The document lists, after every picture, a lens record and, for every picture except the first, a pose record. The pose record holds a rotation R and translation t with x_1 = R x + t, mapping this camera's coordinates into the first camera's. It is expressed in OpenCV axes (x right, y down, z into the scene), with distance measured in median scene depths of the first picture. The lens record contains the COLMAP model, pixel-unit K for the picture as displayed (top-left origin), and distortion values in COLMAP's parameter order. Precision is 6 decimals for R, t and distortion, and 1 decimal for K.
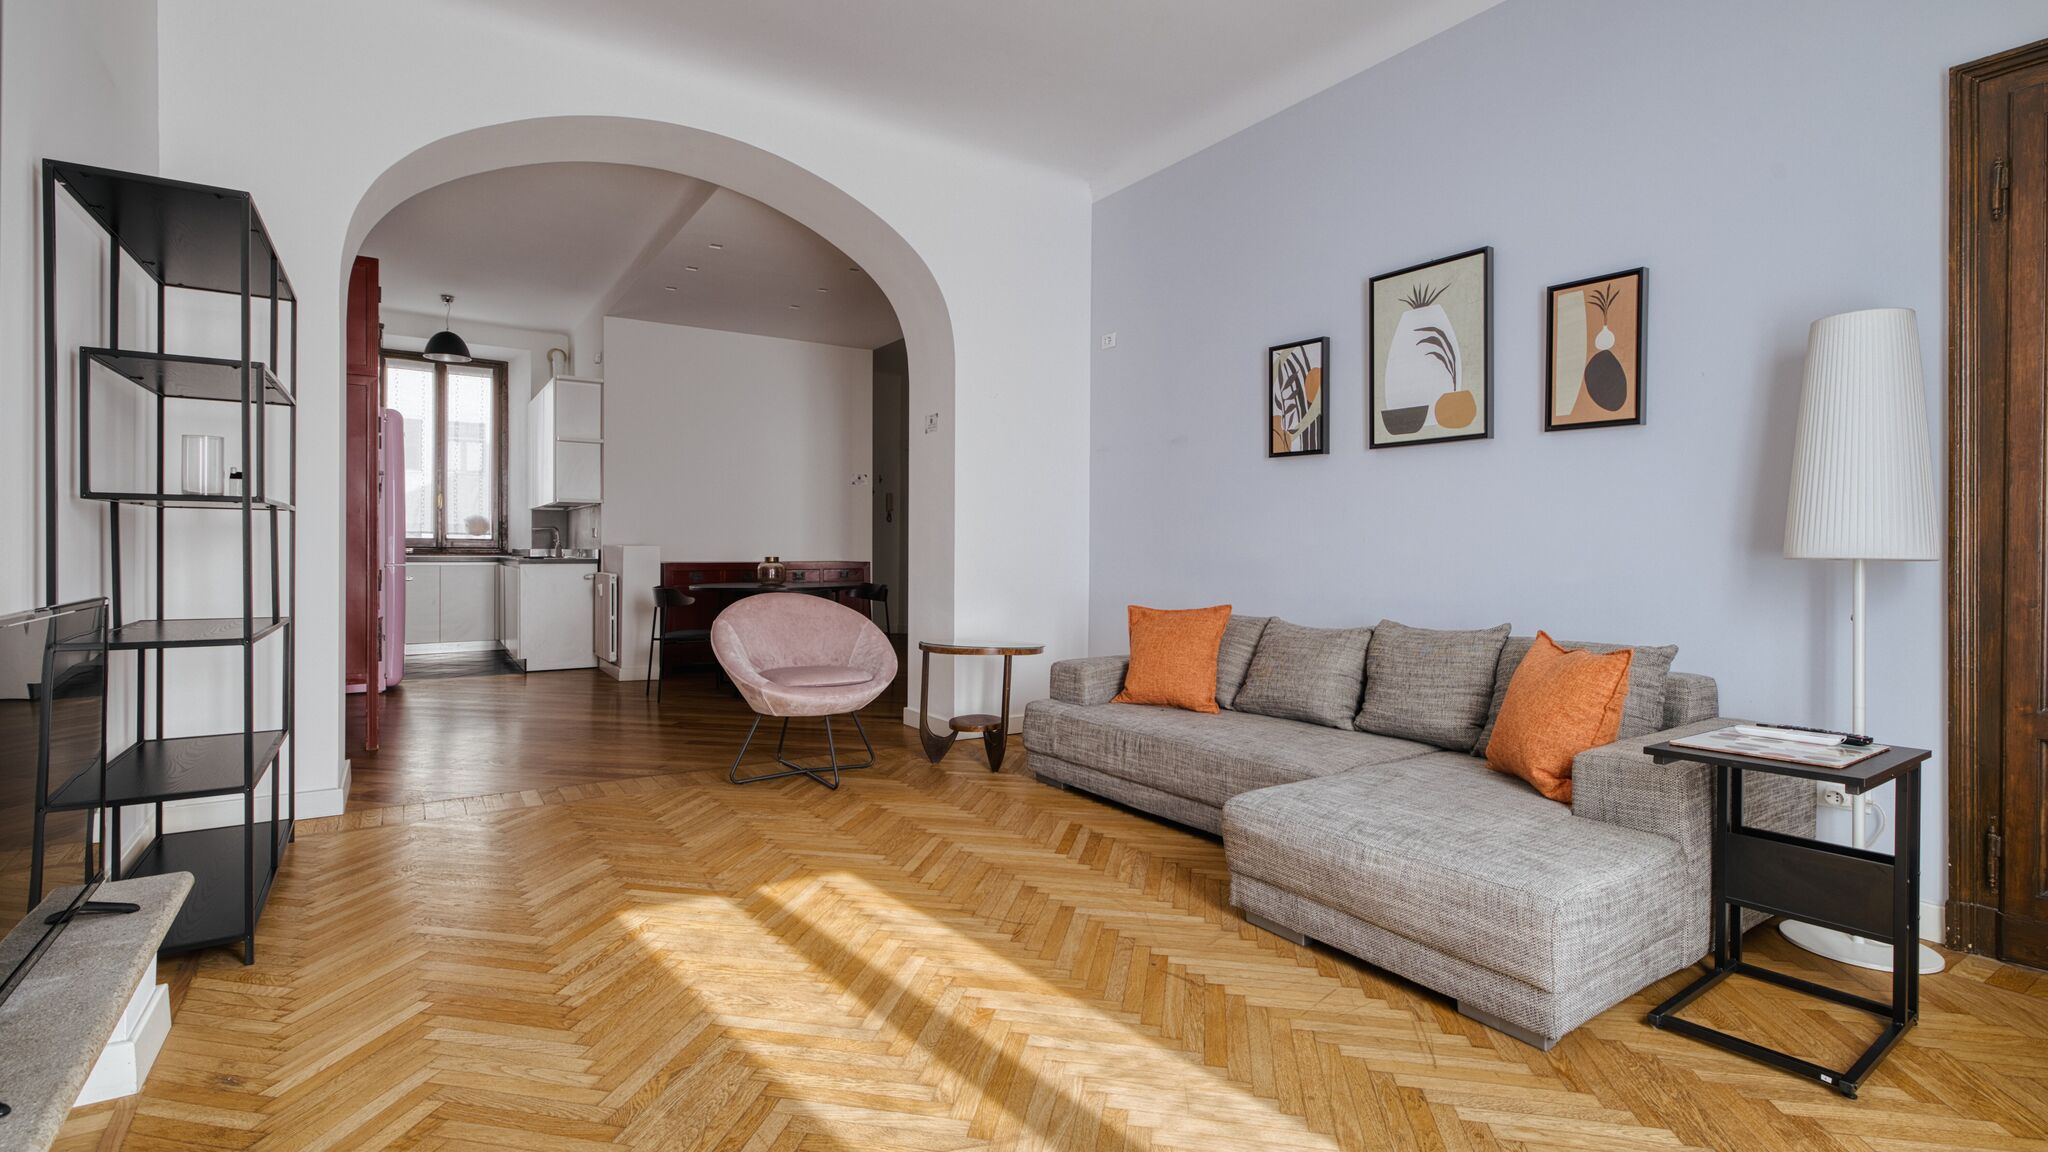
lens RADIAL K [[943.2, 0, 1023.4], [0, 943.2, 555.7], [0, 0, 1]] dist [-0.002044, 0.000057]
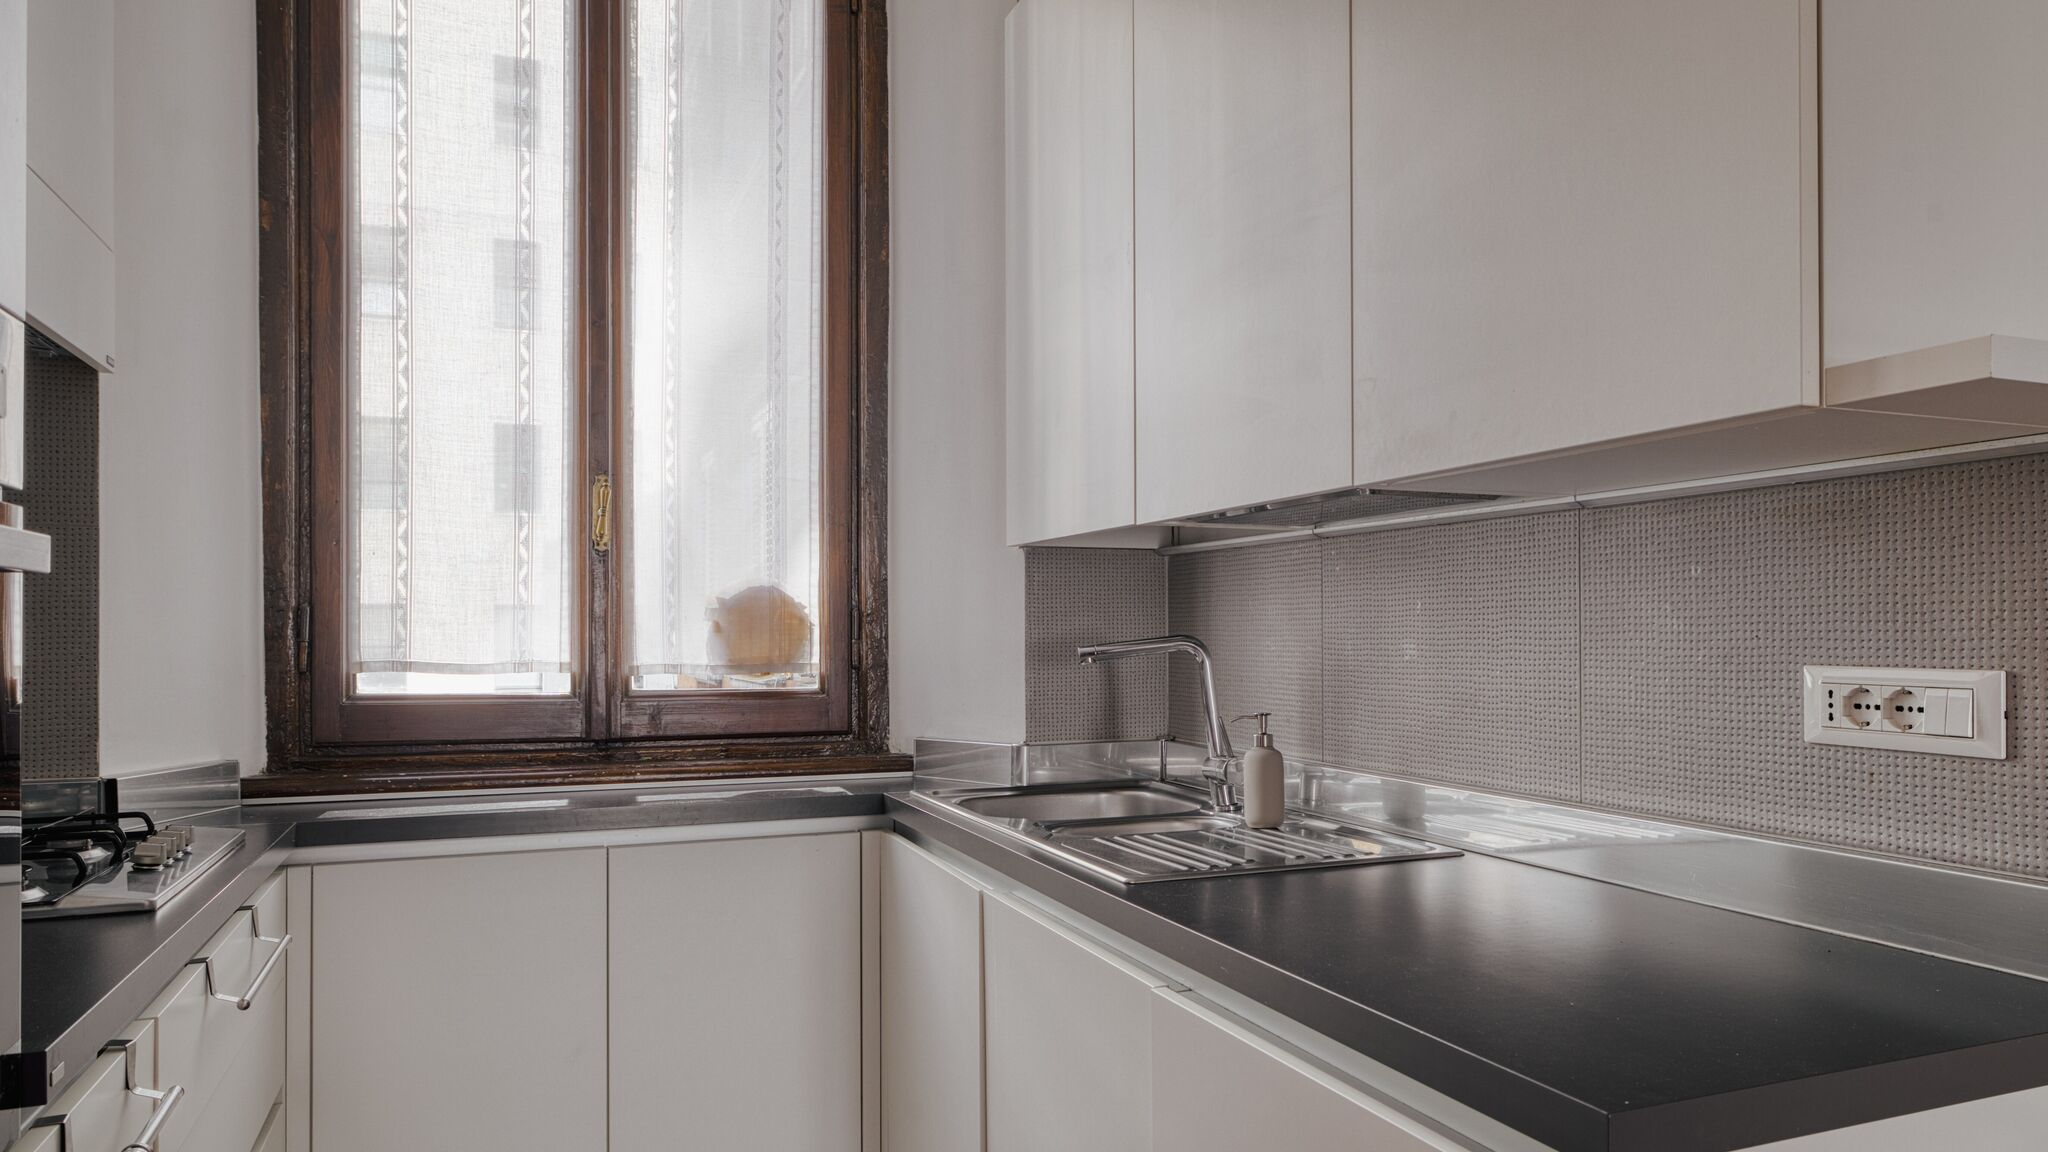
lens RADIAL K [[1338.0, 0, 1033.7], [0, 1338.0, 622.6], [0, 0, 1]] dist [0.043524, -0.000115]
pose [[0.978132, -0.006709, -0.207876, -1.023843], [0.003331, 0.999857, -0.016596, -0.063567], [0.207958, 0.015541, 0.978014, 1.611695]]
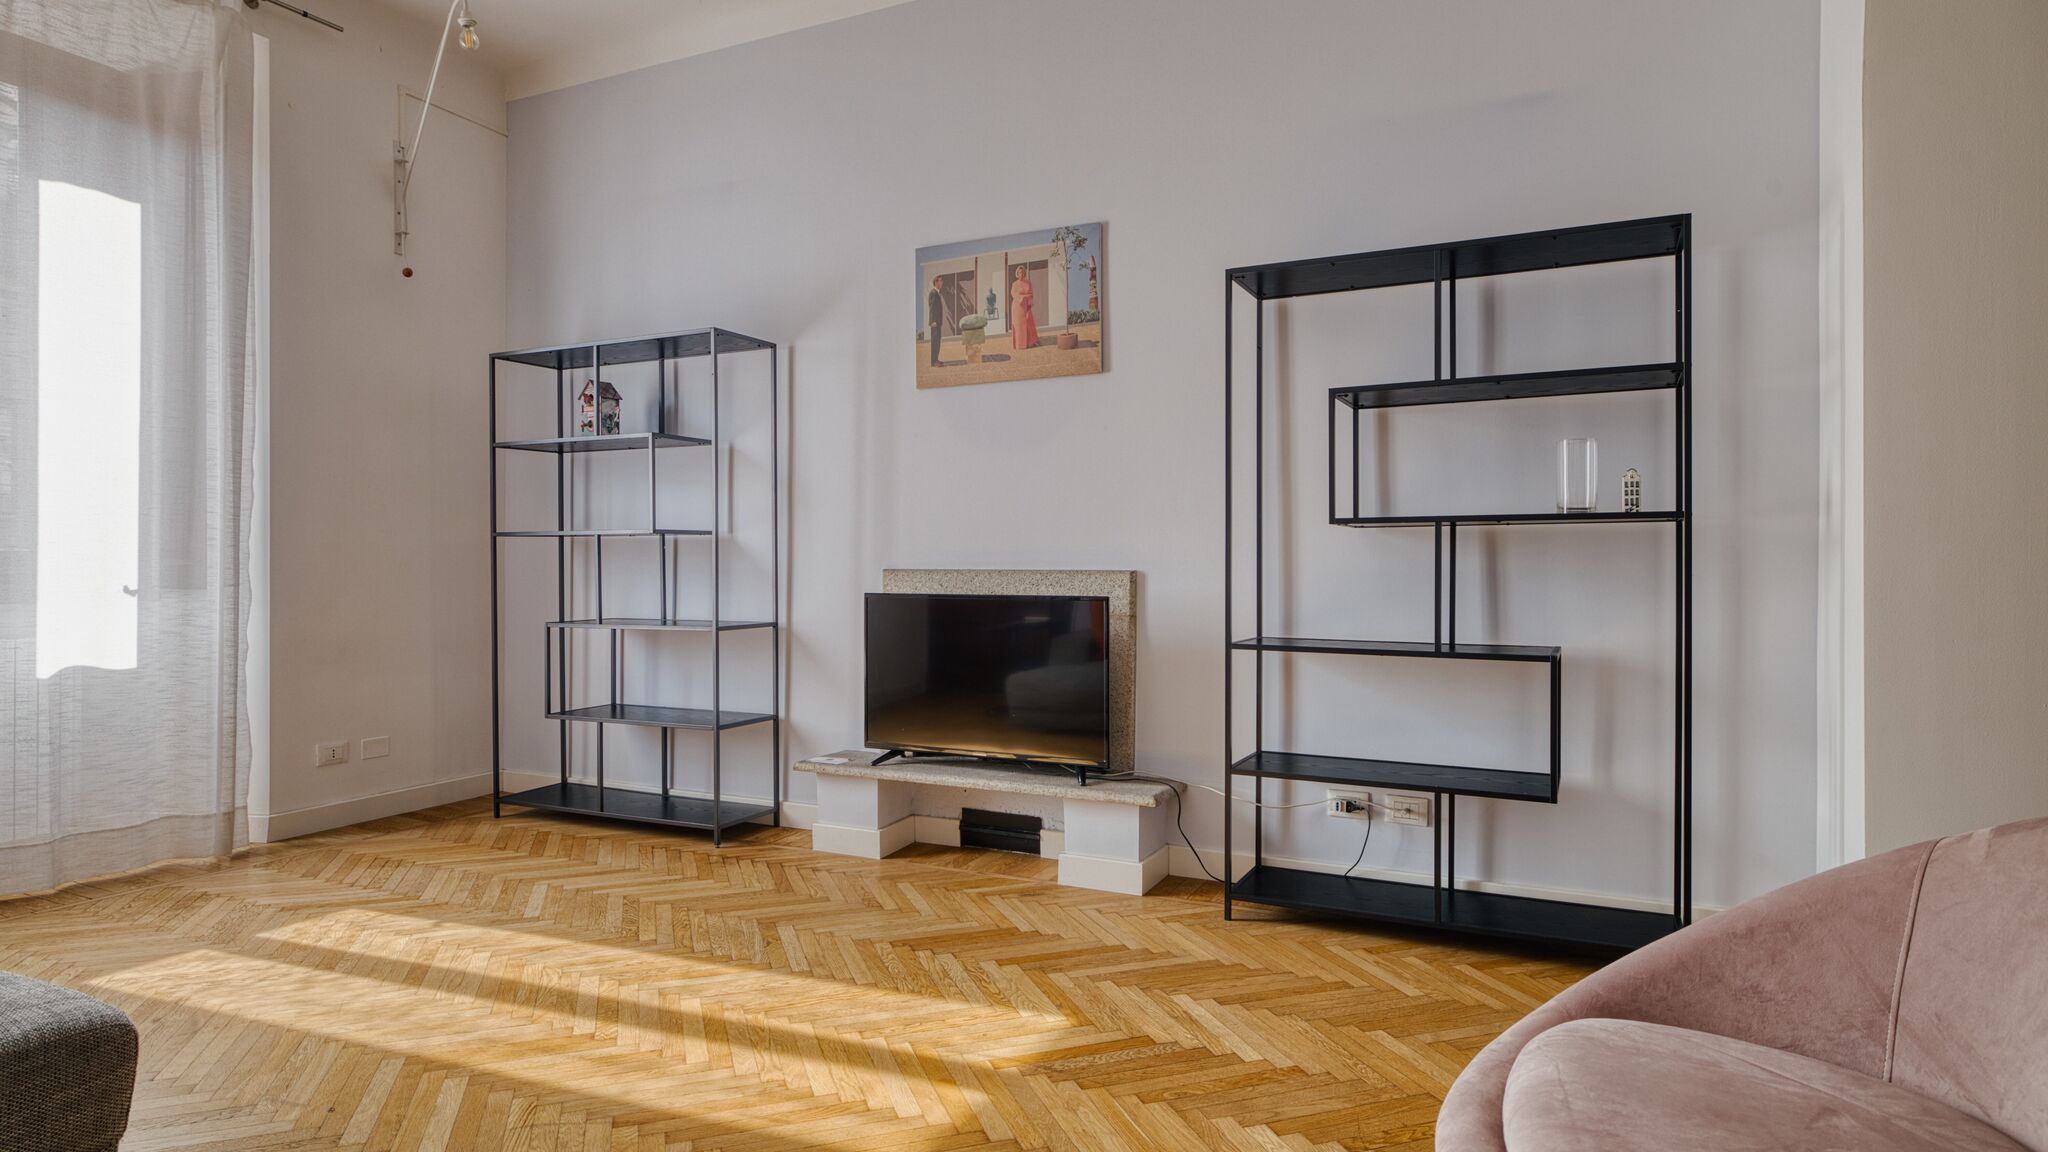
lens RADIAL K [[1136.1, 0, 1026.0], [0, 1136.1, 561.7], [0, 0, 1]] dist [-0.001748, -0.000188]
pose [[-0.869487, -0.007647, -0.493897, 0.057302], [-0.009792, 0.999951, 0.001757, -0.008311], [0.493859, 0.006364, -0.869519, 1.149764]]
